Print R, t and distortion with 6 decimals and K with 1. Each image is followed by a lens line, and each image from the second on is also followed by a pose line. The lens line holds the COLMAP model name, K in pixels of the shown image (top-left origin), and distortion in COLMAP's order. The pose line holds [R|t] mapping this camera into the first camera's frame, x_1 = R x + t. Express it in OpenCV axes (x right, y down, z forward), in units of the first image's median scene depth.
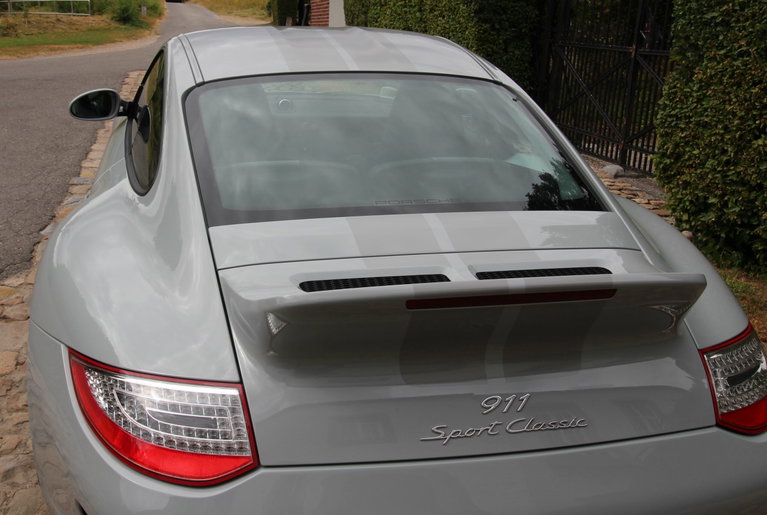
lens RADIAL K [[678.7, 0, 383.0], [0, 678.7, 250.2], [0, 0, 1]] dist [-0.006605, -0.010158]
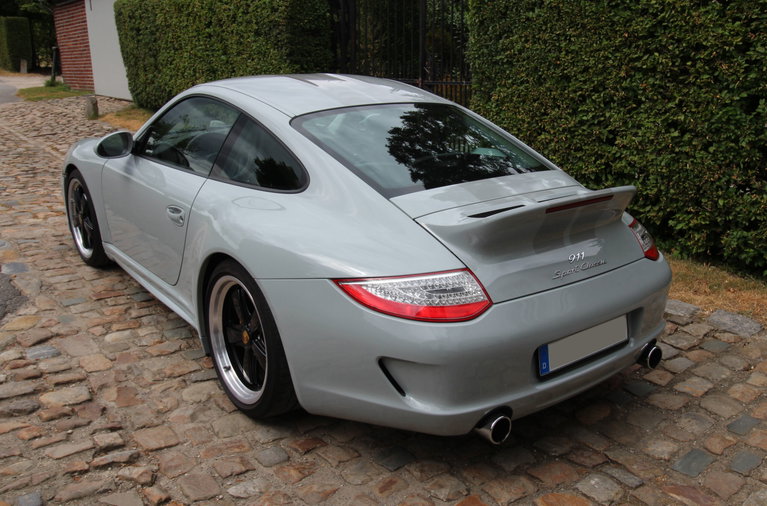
lens RADIAL K [[653.8, 0, 385.0], [0, 653.8, 260.2], [0, 0, 1]] dist [-0.006400, -0.004053]
pose [[0.895651, -0.152461, 0.417810, -0.438900], [0.160746, 0.986874, 0.015528, 0.040591], [-0.414693, 0.053254, 0.908402, -0.212581]]
